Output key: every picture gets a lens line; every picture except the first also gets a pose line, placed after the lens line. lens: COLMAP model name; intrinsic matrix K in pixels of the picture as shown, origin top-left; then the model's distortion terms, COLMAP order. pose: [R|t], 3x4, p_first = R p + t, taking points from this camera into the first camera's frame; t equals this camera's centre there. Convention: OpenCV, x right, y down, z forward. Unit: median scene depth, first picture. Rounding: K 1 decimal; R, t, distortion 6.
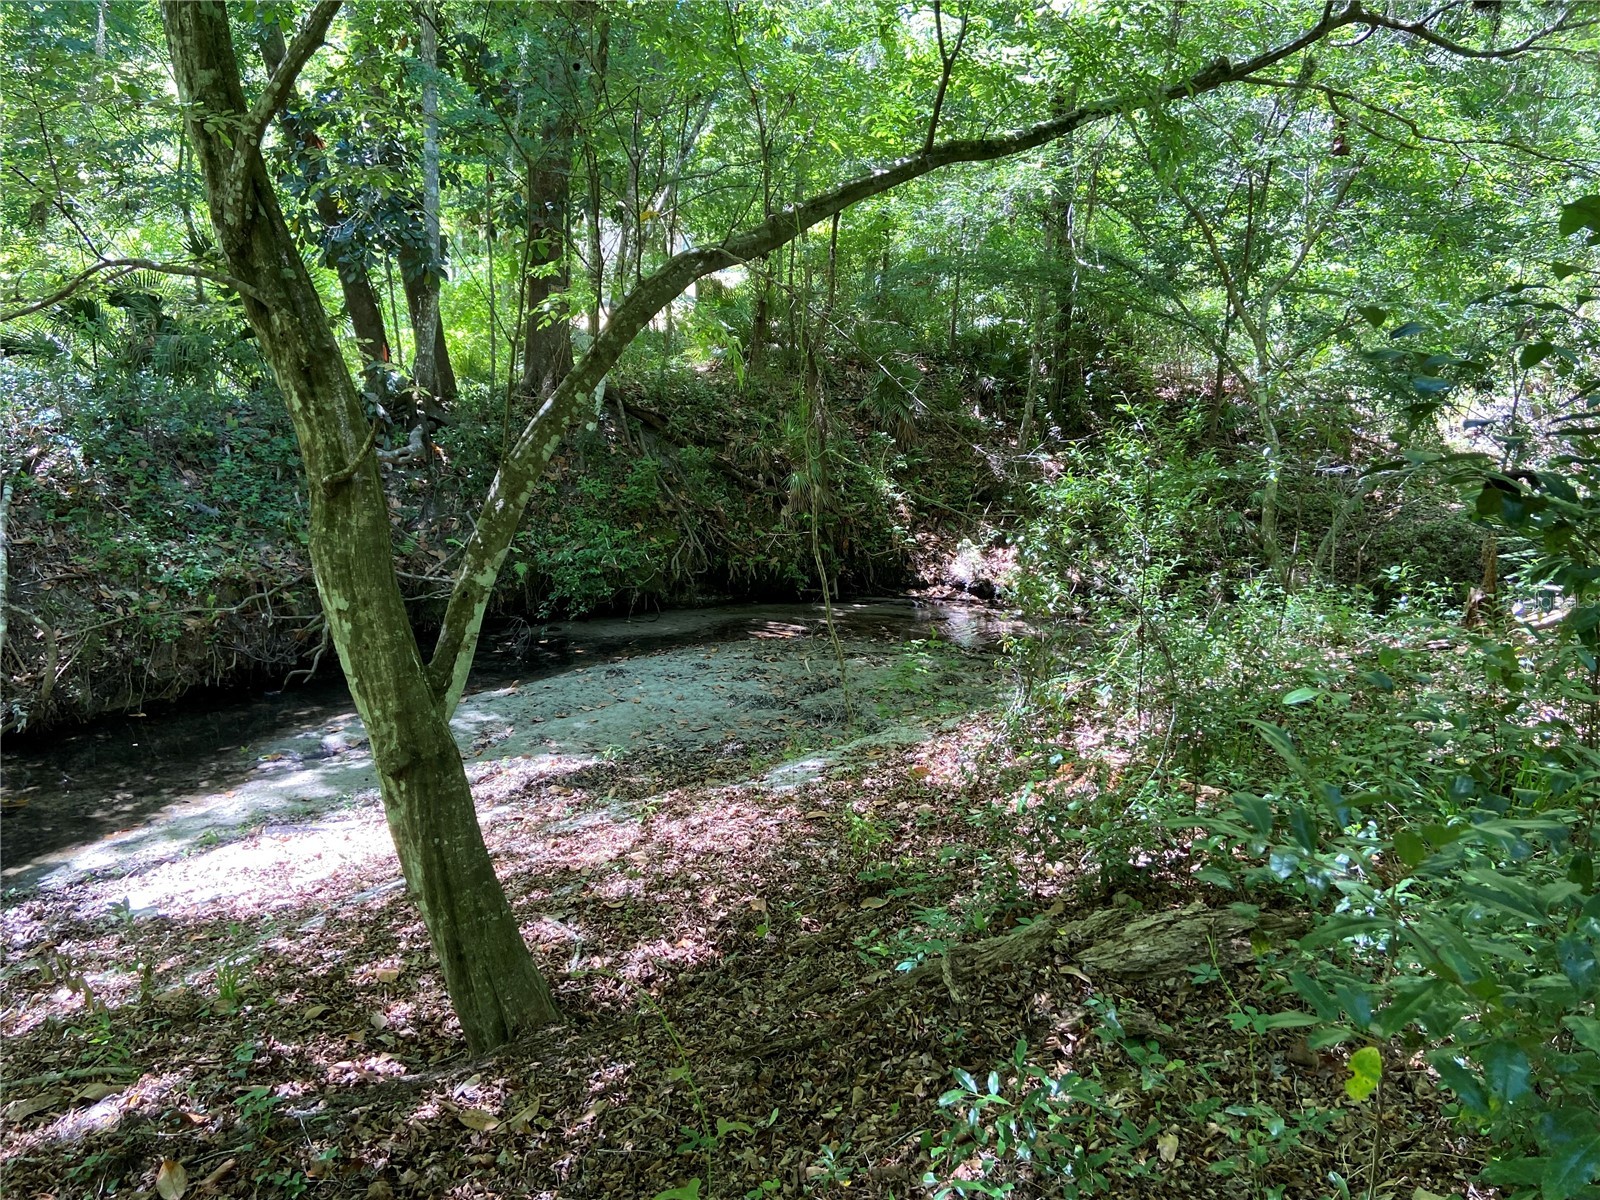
lens RADIAL K [[1217.6, 0, 799.8], [0, 1217.6, 597.3], [0, 0, 1]] dist [0.109303, -0.137696]
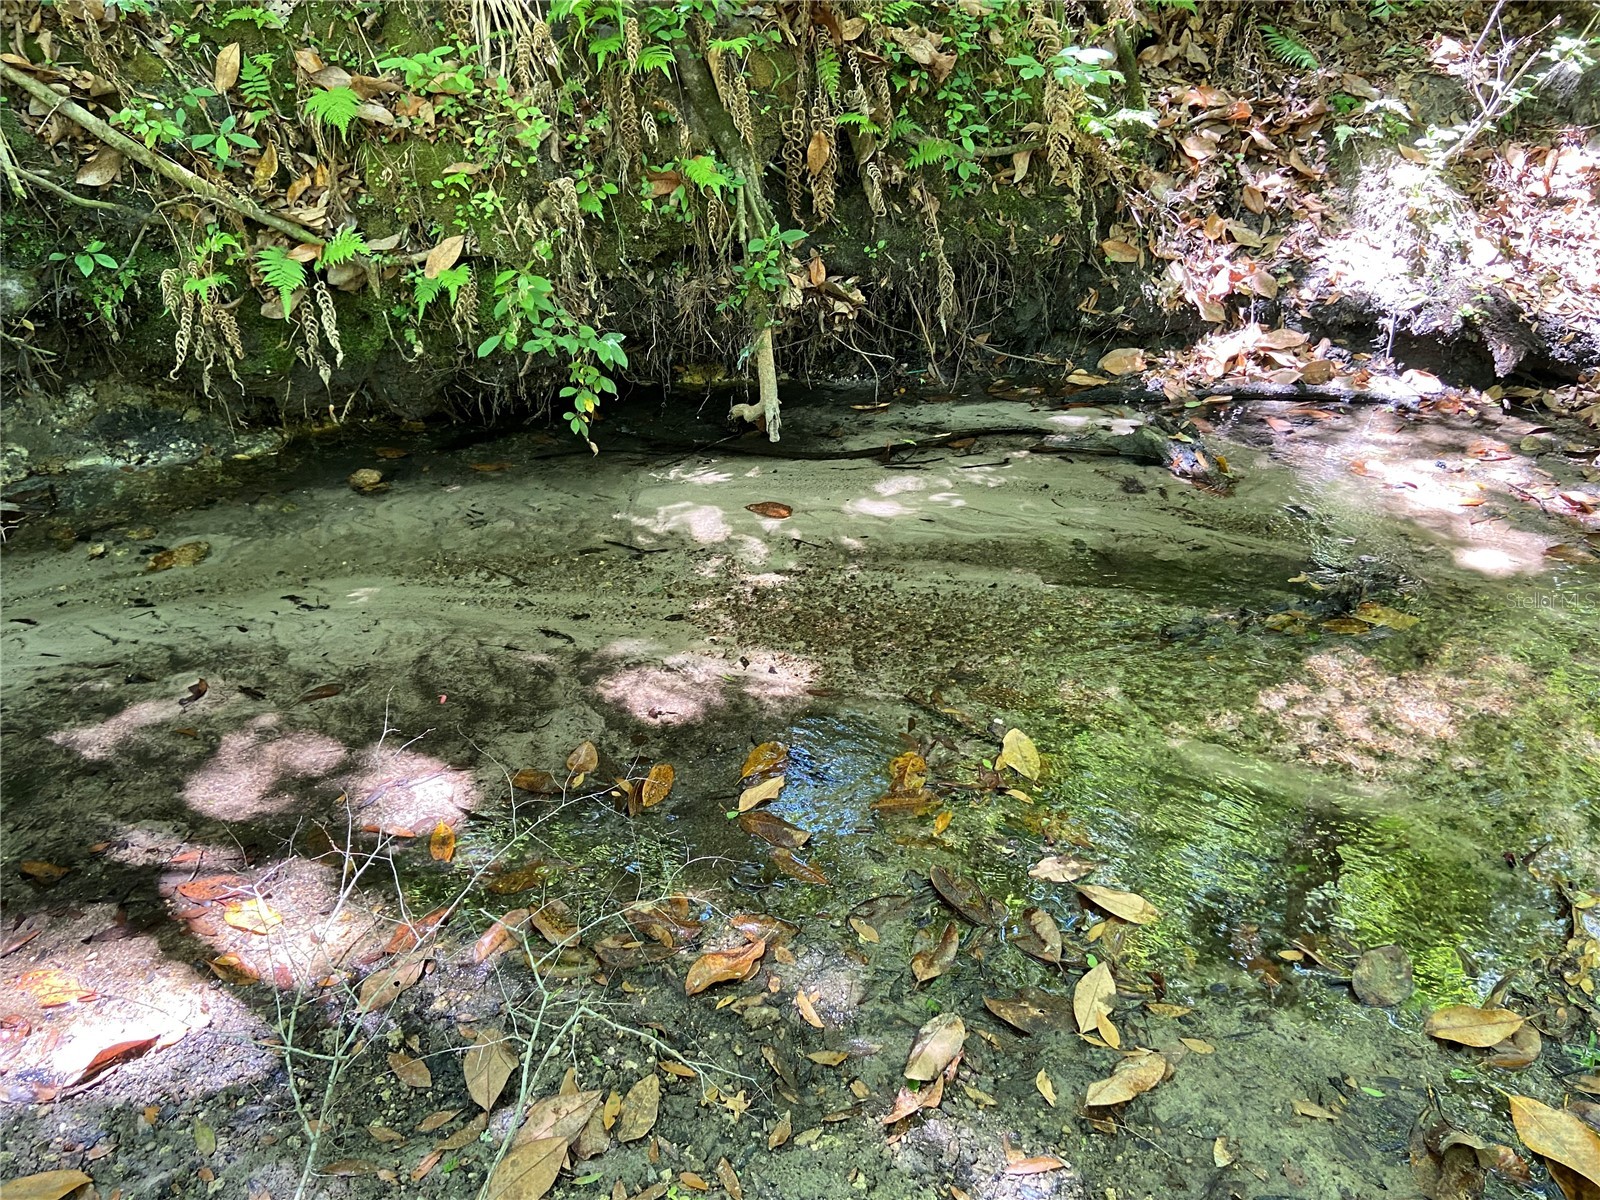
lens RADIAL K [[1217.6, 0, 785.7], [0, 1217.6, 600.5], [0, 0, 1]] dist [0.109303, -0.137696]
pose [[0.993481, -0.008471, -0.113682, 0.053762], [0.041764, 0.954949, 0.293818, -0.032170], [0.106071, -0.296650, 0.949077, 0.757058]]
